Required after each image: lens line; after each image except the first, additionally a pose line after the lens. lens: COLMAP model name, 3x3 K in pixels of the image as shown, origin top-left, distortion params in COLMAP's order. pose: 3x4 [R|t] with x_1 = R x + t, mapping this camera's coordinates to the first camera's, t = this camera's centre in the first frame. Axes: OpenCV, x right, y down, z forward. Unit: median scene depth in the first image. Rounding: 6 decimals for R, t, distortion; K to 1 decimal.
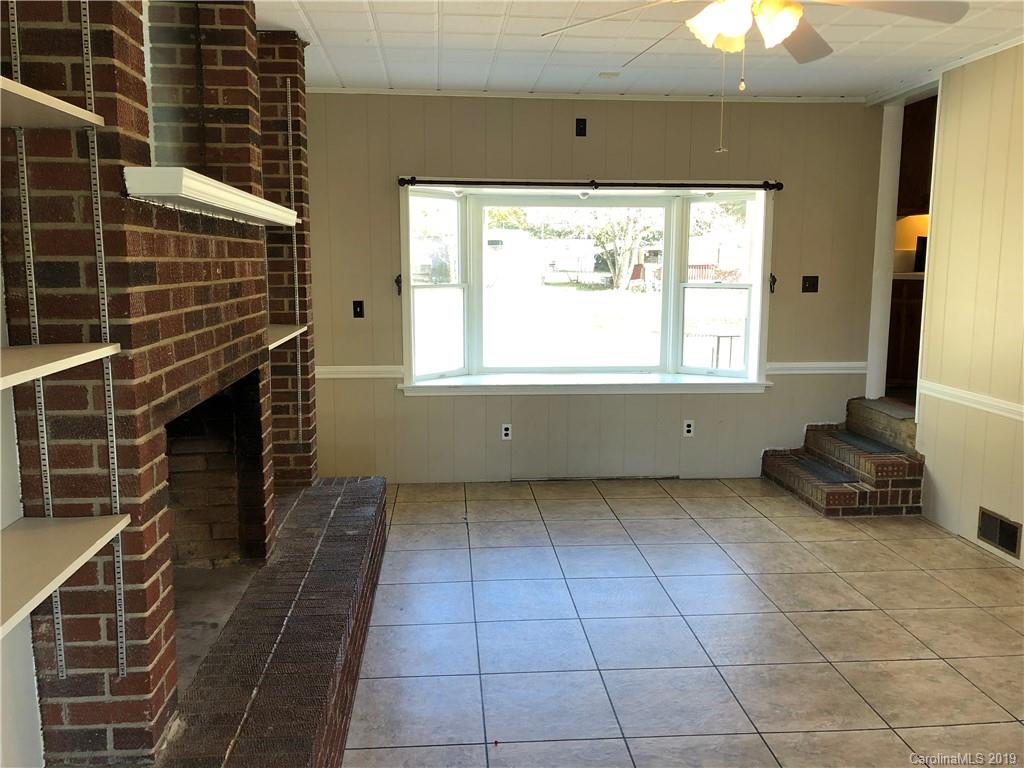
lens RADIAL K [[830.7, 0, 509.9], [0, 830.7, 374.9], [0, 0, 1]] dist [0.053337, -0.068924]
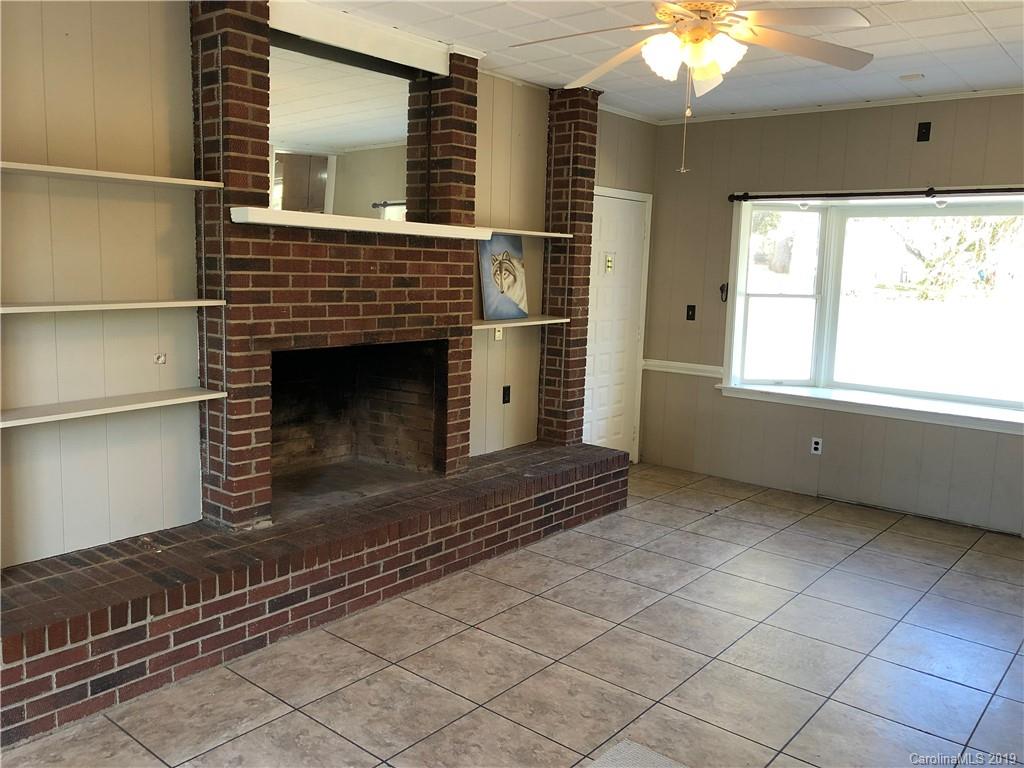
lens RADIAL K [[830.7, 0, 509.9], [0, 830.7, 374.9], [0, 0, 1]] dist [0.053337, -0.068924]
pose [[0.716469, 0.111219, -0.688696, 0.506391], [-0.121898, 0.991981, 0.033383, -0.004580], [0.686886, 0.060033, 0.724282, 0.031014]]
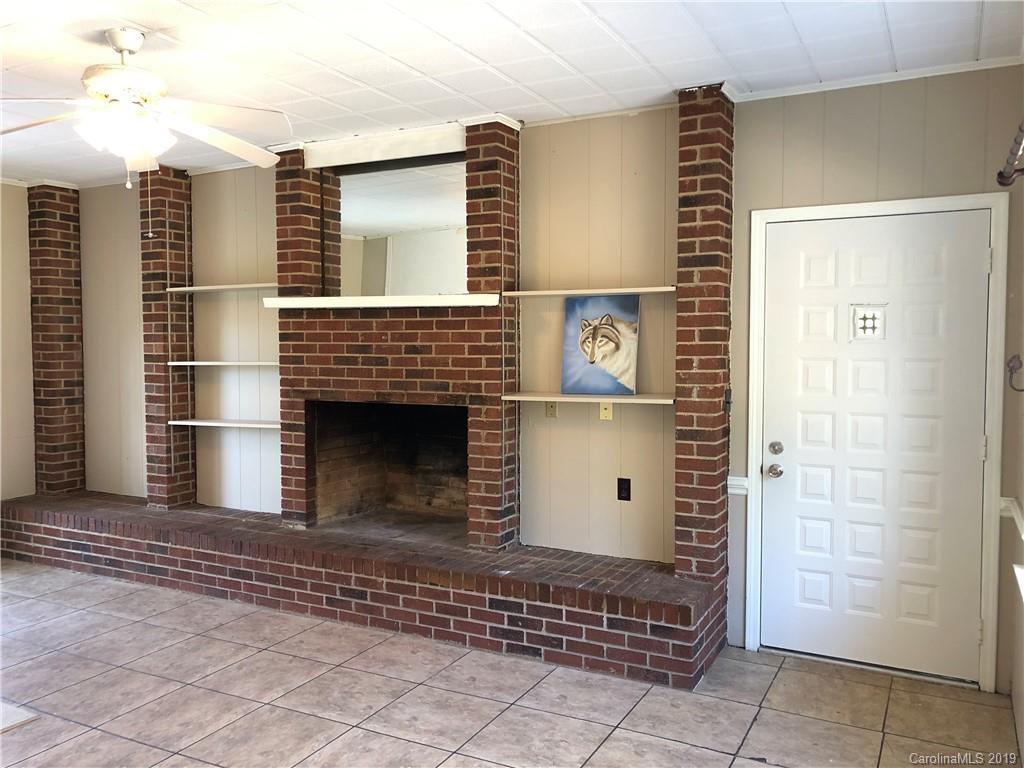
lens RADIAL K [[841.2, 0, 509.0], [0, 841.2, 372.4], [0, 0, 1]] dist [0.026019, -0.003111]
pose [[-0.536040, 0.037118, -0.843376, 0.571543], [-0.111500, 0.987168, 0.114314, -0.156603], [0.836797, 0.155313, -0.525023, 1.195142]]
